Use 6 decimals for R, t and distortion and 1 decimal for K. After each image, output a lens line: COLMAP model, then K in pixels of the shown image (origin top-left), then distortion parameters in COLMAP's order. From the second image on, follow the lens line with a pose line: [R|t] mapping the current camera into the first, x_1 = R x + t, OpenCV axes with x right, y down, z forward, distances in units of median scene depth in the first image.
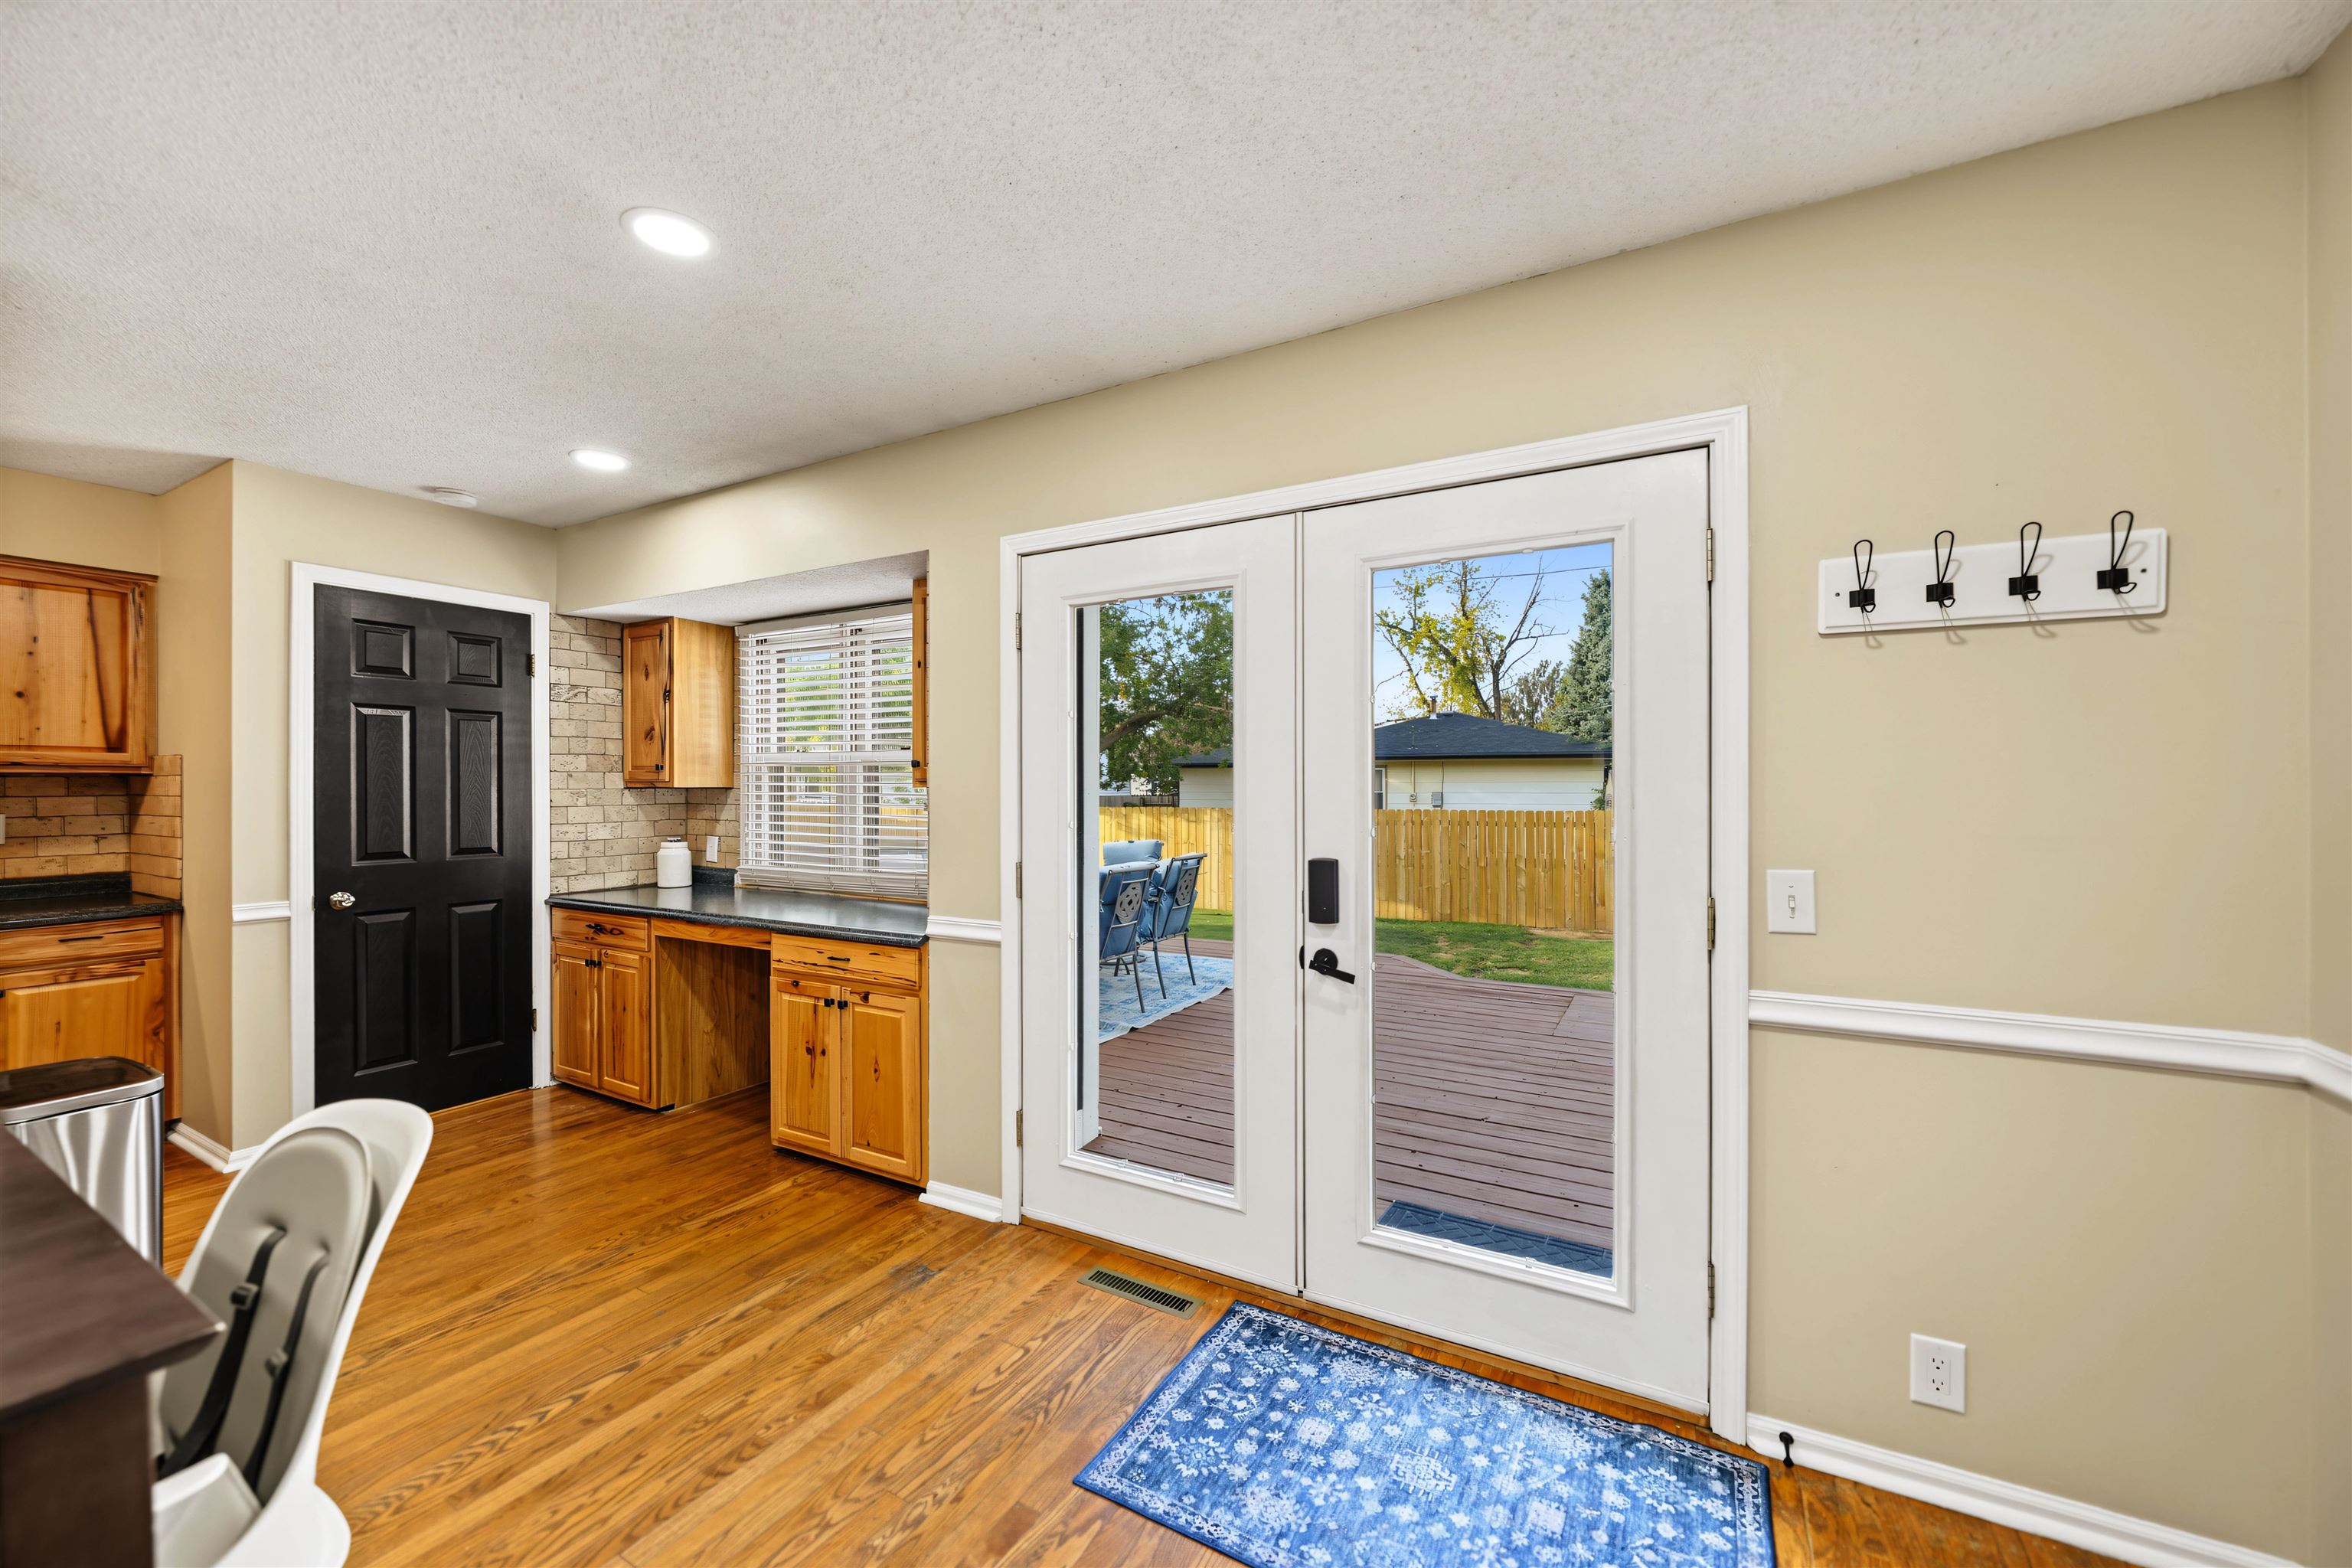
lens RADIAL K [[907.7, 0, 1190.3], [0, 907.7, 787.7], [0, 0, 1]] dist [-0.001342, -0.001280]
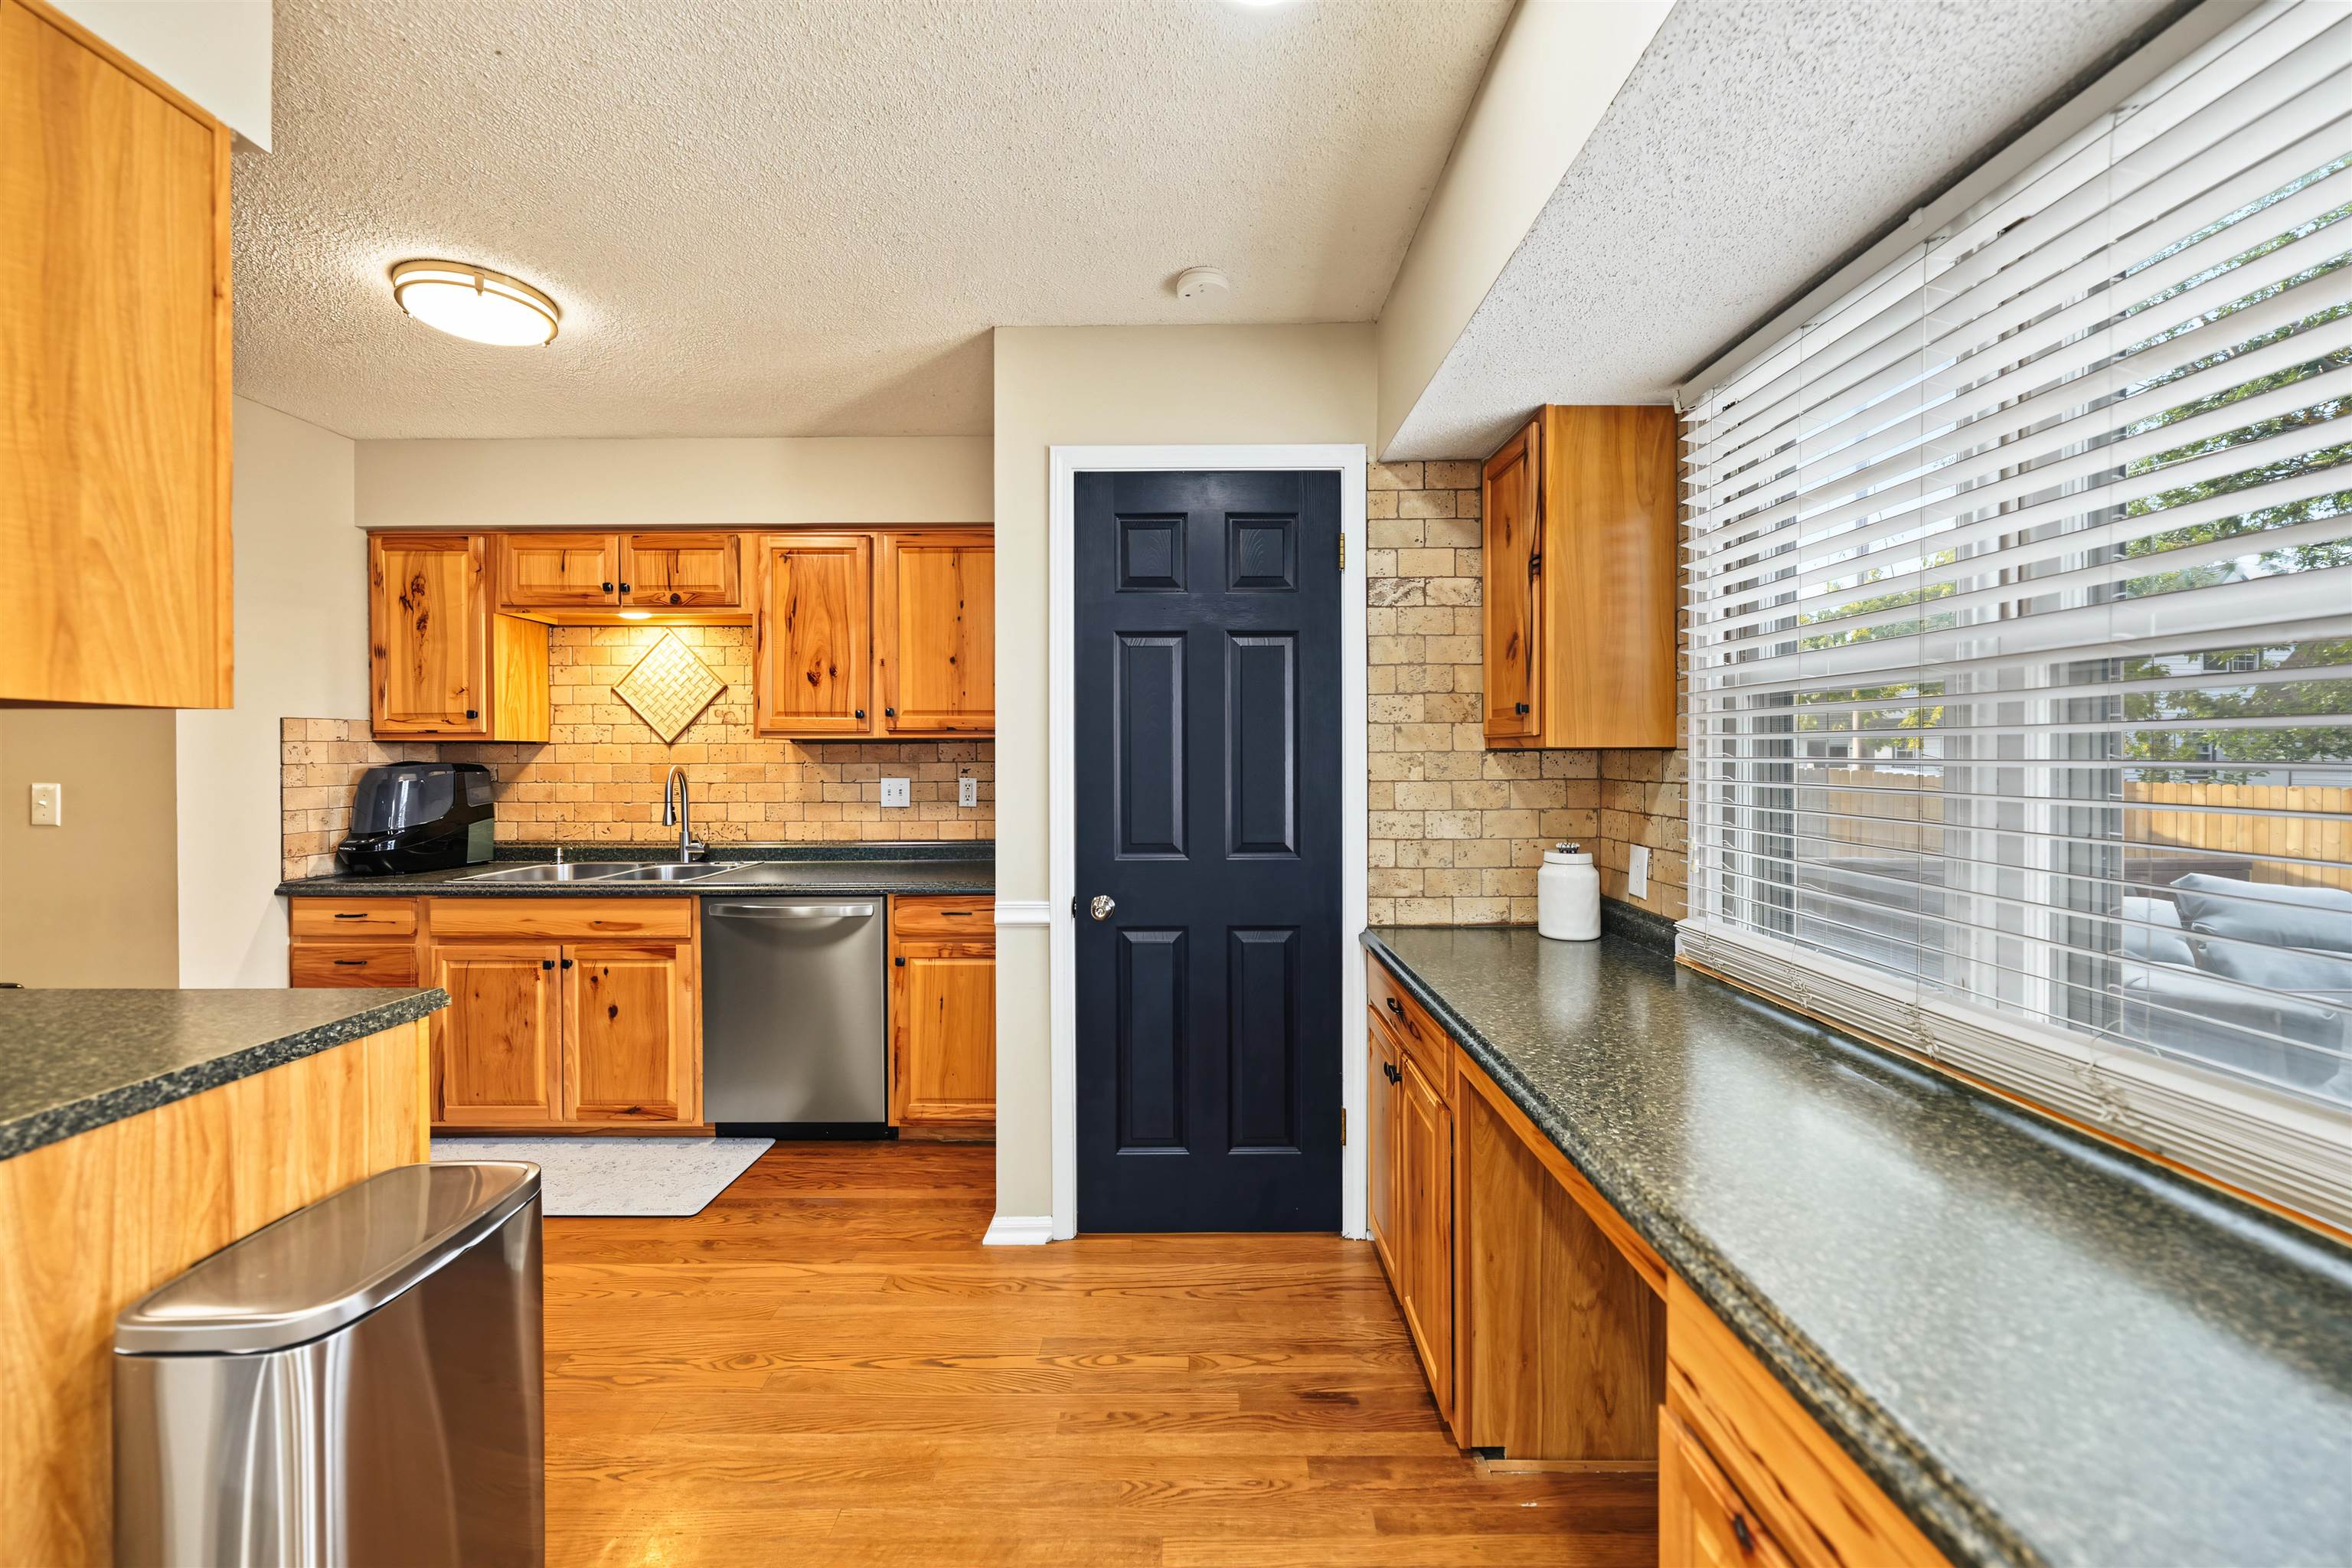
lens RADIAL K [[907.7, 0, 1180.7], [0, 907.7, 758.5], [0, 0, 1]] dist [-0.001342, -0.001280]
pose [[0.476217, -0.000615, -0.879327, -0.226215], [0.000904, 1.000000, -0.000210, 0.005557], [0.879327, -0.000695, 0.476218, 0.585656]]
